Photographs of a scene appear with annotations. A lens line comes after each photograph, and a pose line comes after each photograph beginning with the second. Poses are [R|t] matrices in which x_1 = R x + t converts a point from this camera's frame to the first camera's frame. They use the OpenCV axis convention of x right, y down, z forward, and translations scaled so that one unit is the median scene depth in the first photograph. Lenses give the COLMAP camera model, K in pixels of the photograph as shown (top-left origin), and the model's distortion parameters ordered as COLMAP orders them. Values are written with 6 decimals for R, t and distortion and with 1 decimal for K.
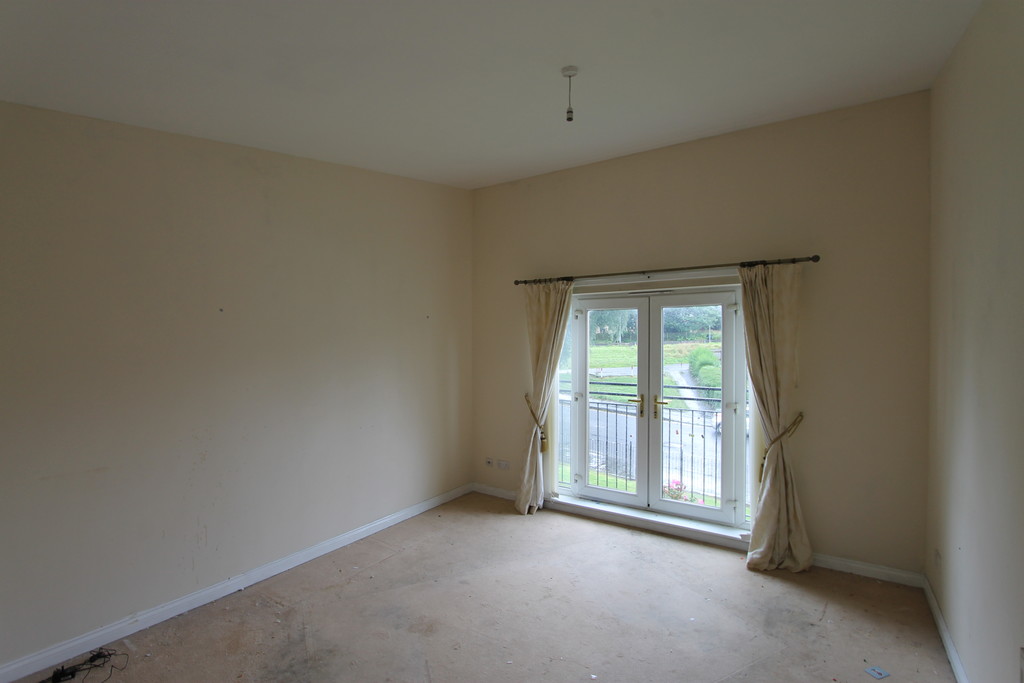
lens RADIAL K [[498.8, 0, 512.0], [0, 498.8, 341.5], [0, 0, 1]] dist [-0.003288, 0.000638]
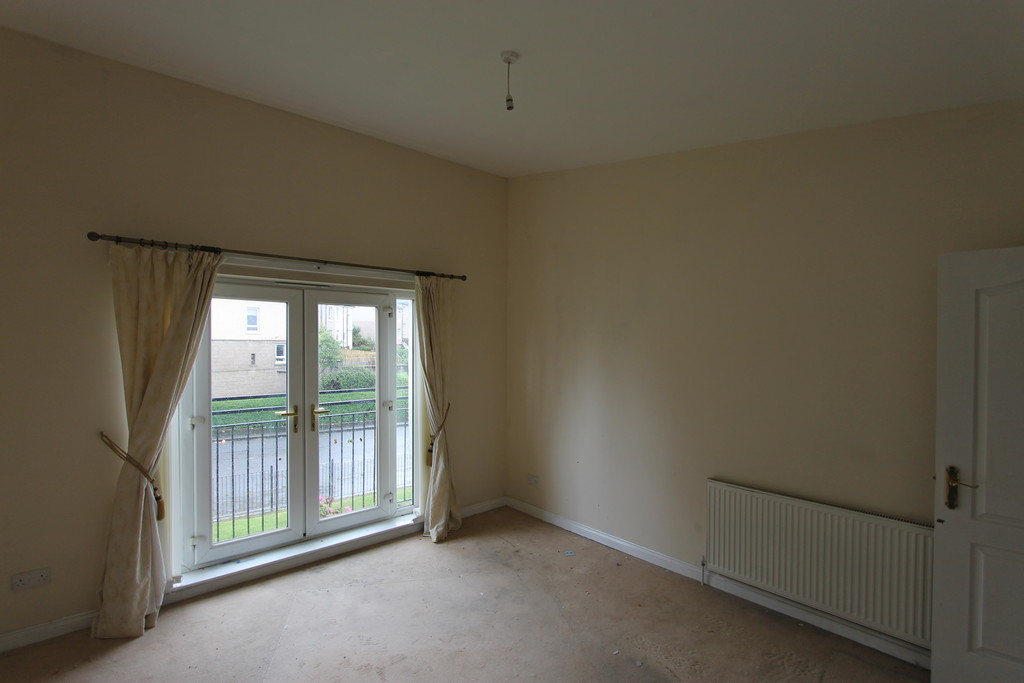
lens RADIAL K [[498.8, 0, 512.0], [0, 498.8, 341.5], [0, 0, 1]] dist [-0.003288, 0.000638]
pose [[0.224593, 0.002718, 0.974449, -0.491394], [-0.003990, 0.999990, -0.001869, -0.001172], [-0.974445, -0.003468, 0.224601, 0.479446]]
